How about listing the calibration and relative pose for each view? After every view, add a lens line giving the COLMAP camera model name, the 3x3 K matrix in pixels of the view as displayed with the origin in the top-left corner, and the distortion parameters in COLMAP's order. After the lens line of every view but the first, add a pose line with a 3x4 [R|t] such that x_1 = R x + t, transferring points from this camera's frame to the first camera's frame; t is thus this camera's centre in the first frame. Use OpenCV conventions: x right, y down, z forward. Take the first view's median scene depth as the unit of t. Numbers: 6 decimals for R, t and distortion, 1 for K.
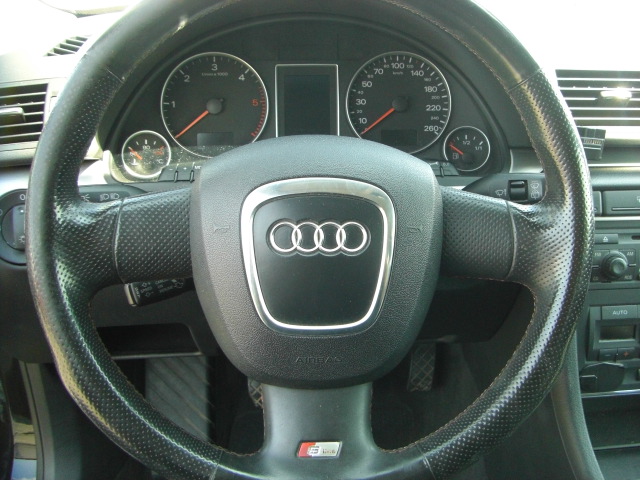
lens RADIAL K [[722.4, 0, 379.1], [0, 722.4, 228.3], [0, 0, 1]] dist [-0.178614, 0.121988]
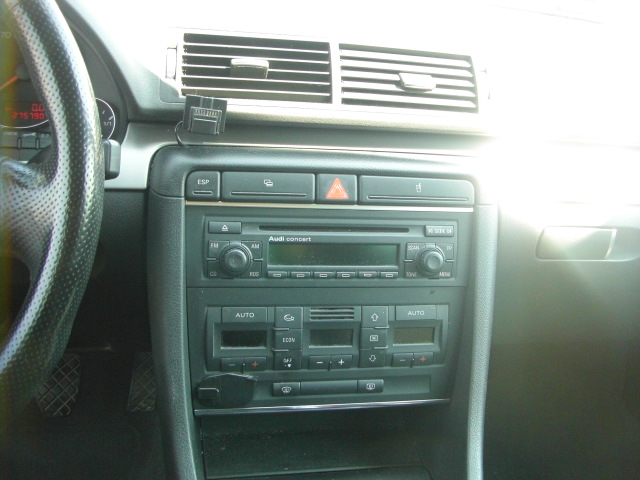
lens RADIAL K [[722.4, 0, 379.1], [0, 722.4, 228.3], [0, 0, 1]] dist [-0.178614, 0.121988]
pose [[0.987792, 0.032987, 0.152247, 0.365531], [-0.026391, 0.998632, -0.045144, 0.049105], [-0.153528, 0.040575, 0.987311, 0.115388]]
